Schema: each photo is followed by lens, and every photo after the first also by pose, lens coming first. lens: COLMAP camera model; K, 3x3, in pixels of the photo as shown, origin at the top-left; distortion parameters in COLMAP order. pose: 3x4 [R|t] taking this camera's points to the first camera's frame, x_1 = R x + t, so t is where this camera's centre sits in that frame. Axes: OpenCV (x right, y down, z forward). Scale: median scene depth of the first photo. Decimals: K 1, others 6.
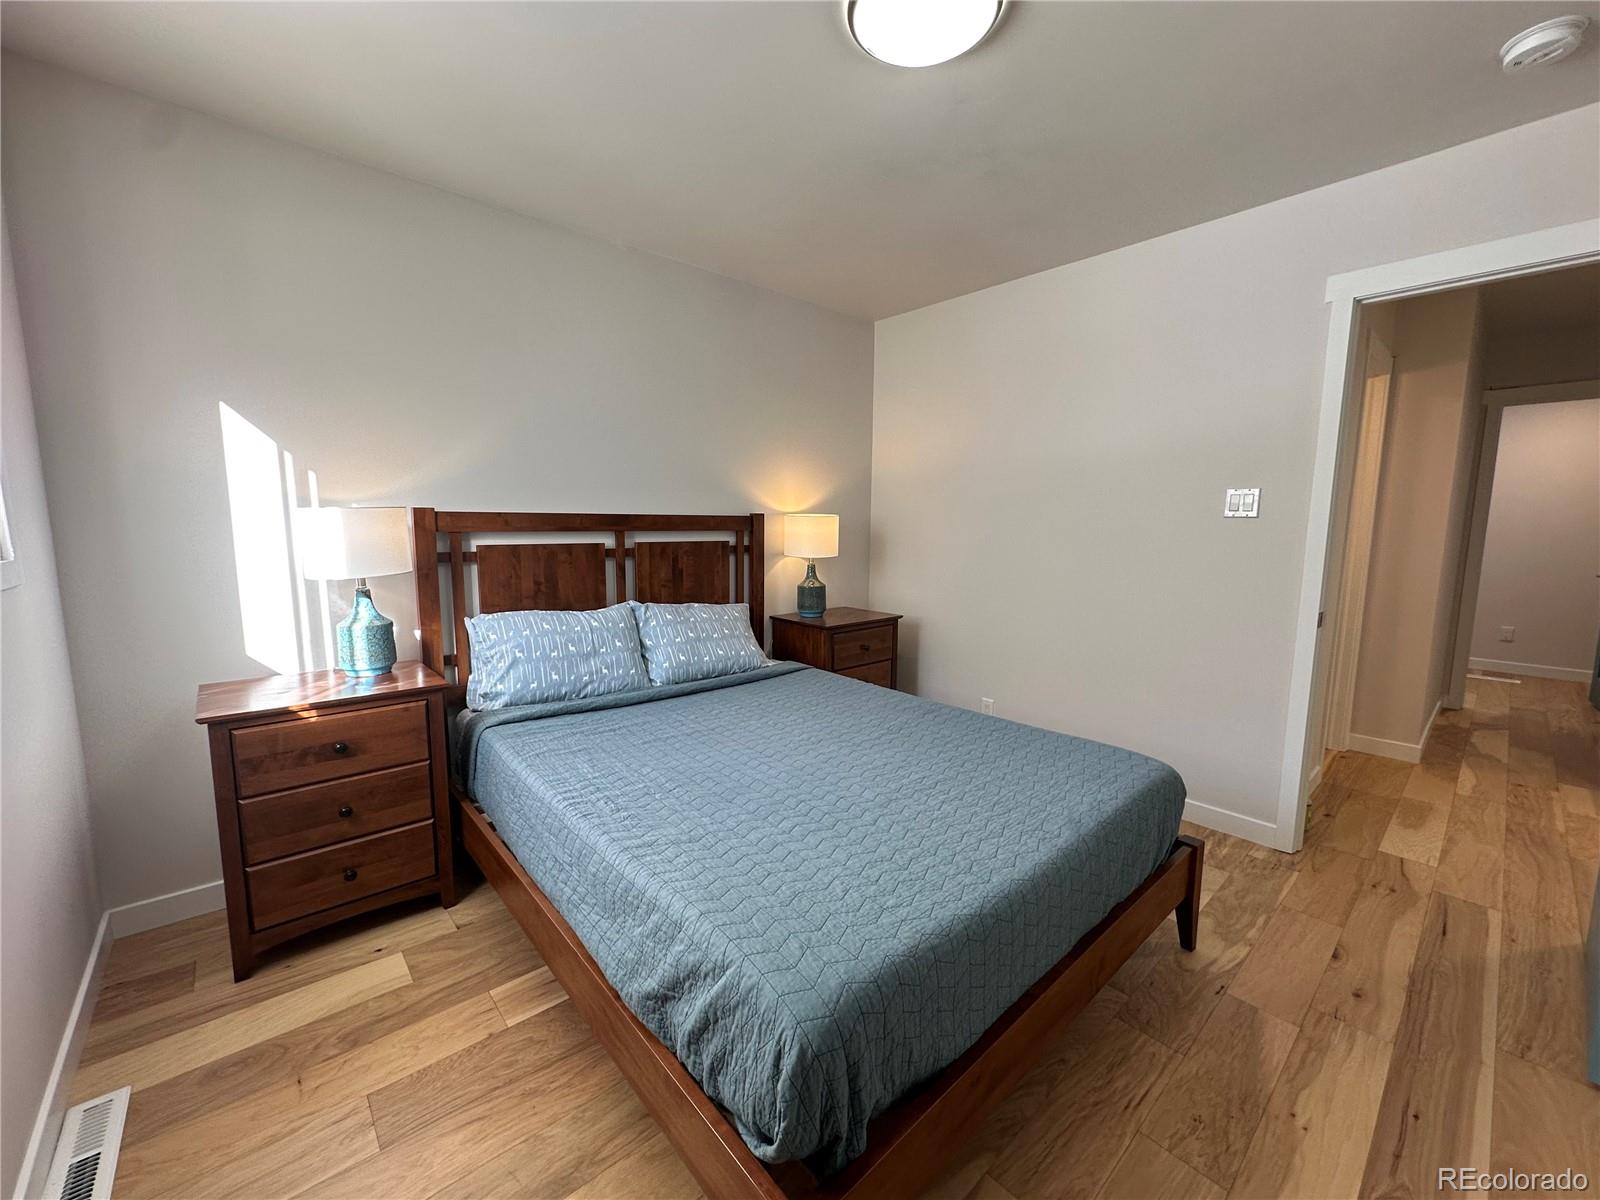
lens RADIAL K [[638.5, 0, 800.0], [0, 638.5, 600.0], [0, 0, 1]] dist [0.002085, 0.000702]
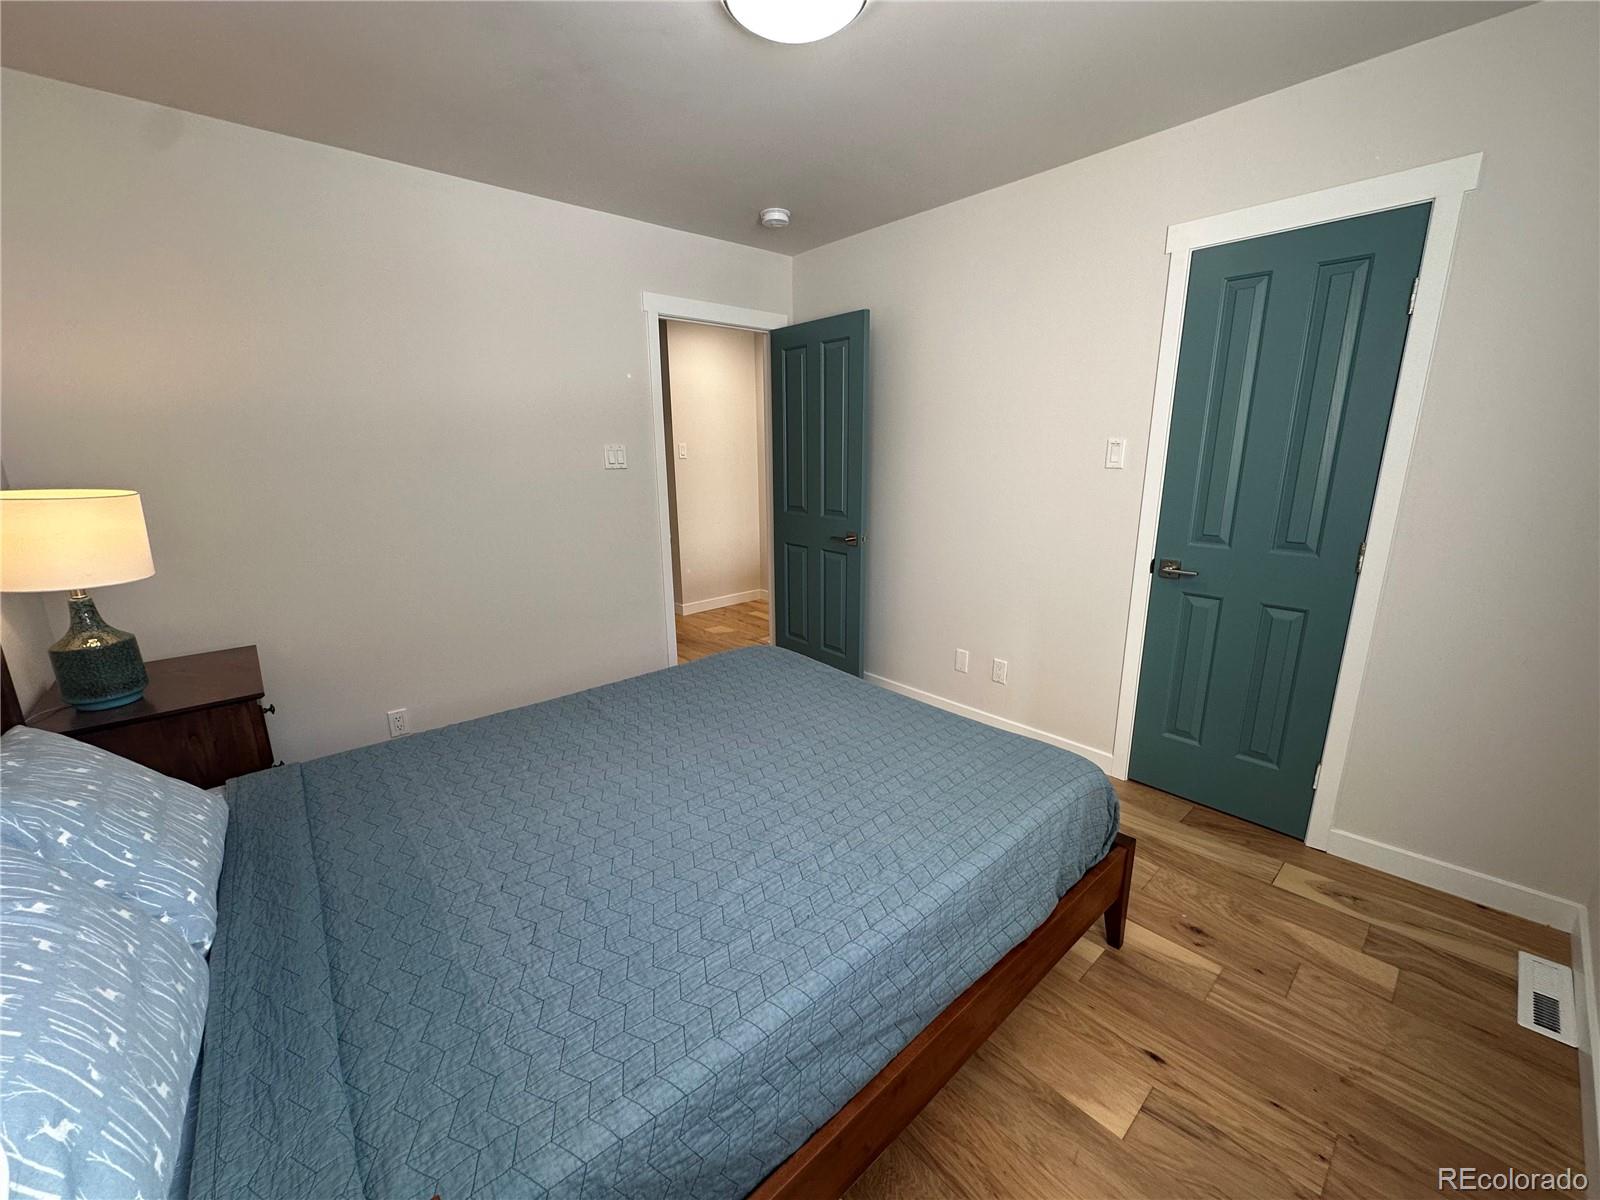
lens RADIAL K [[627.9, 0, 800.0], [0, 627.9, 600.0], [0, 0, 1]] dist [0.001249, 0.000329]
pose [[0.007183, -0.245360, 0.969406, -0.567817], [0.143920, 0.959591, 0.241809, -0.123950], [-0.989563, 0.137780, 0.042205, 0.599705]]
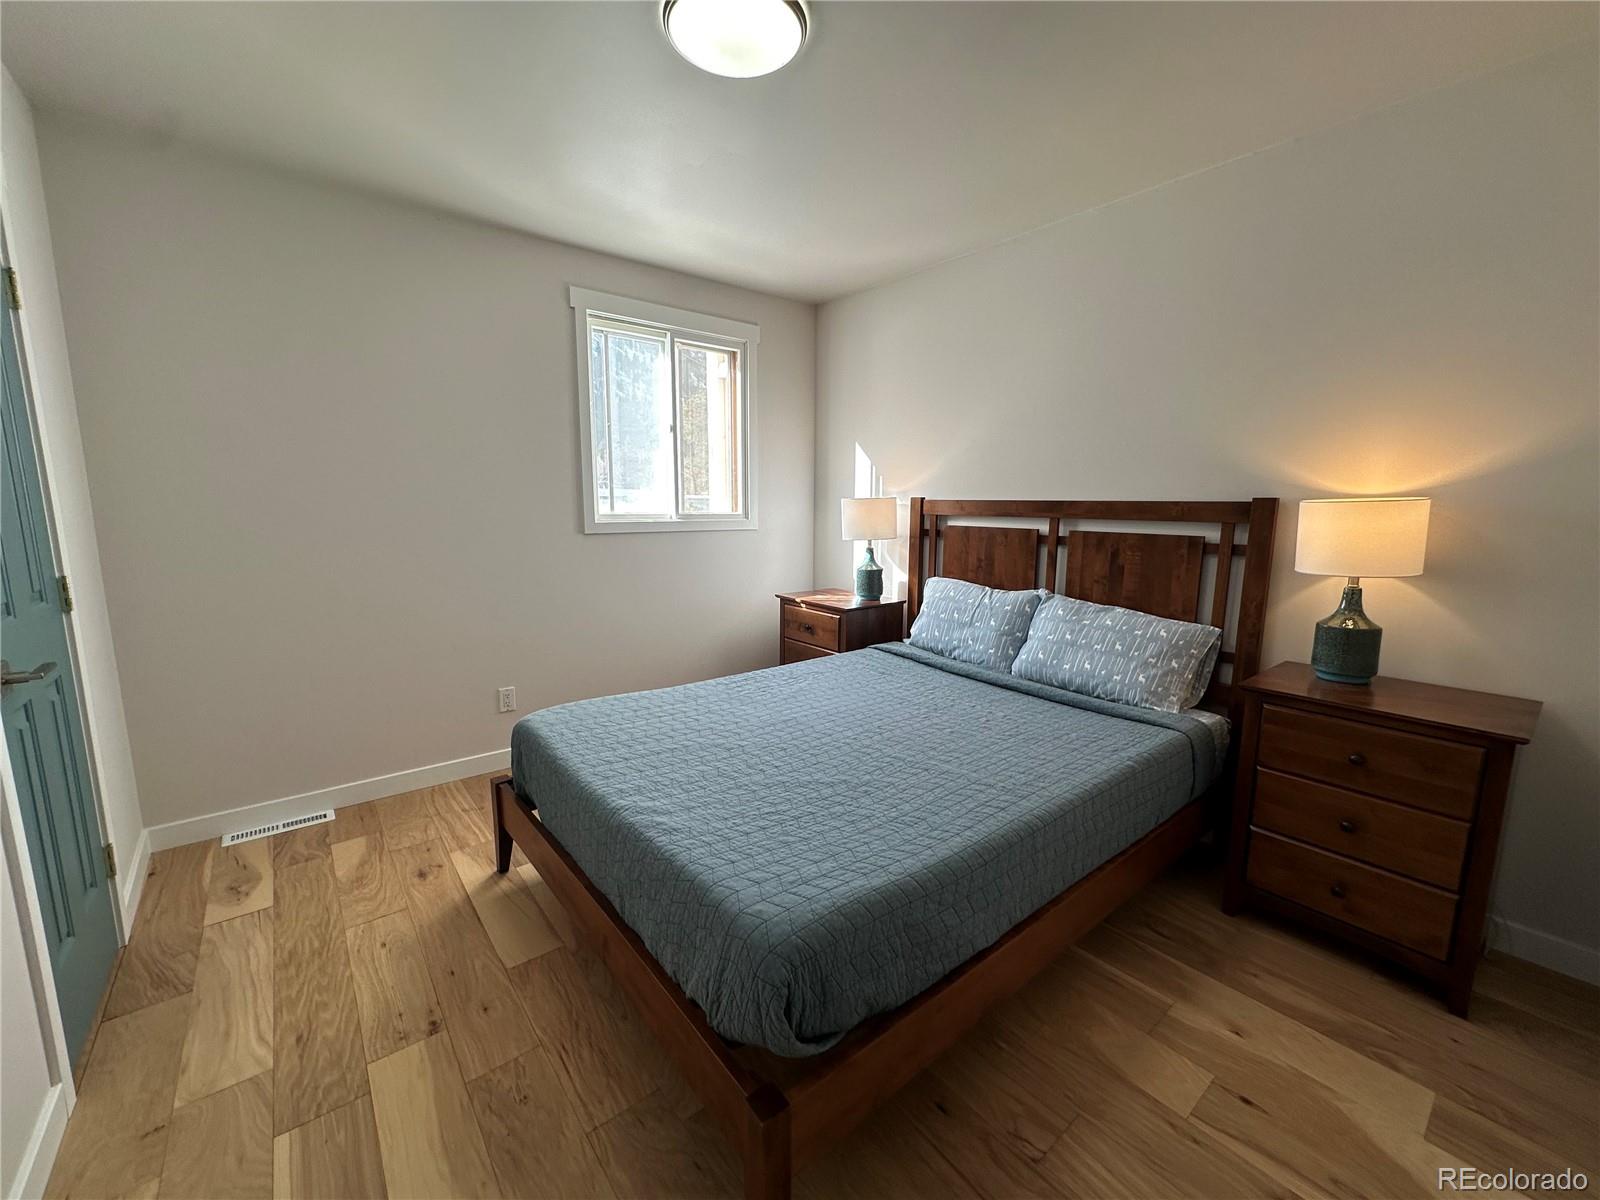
lens RADIAL K [[644.5, 0, 800.7], [0, 644.5, 602.2], [0, 0, 1]] dist [-0.002585, 0.000452]
pose [[-0.049261, 0.142968, -0.988501, 0.776102], [-0.135925, 0.979535, 0.148445, -0.079798], [0.989494, 0.141674, -0.028819, 0.706580]]
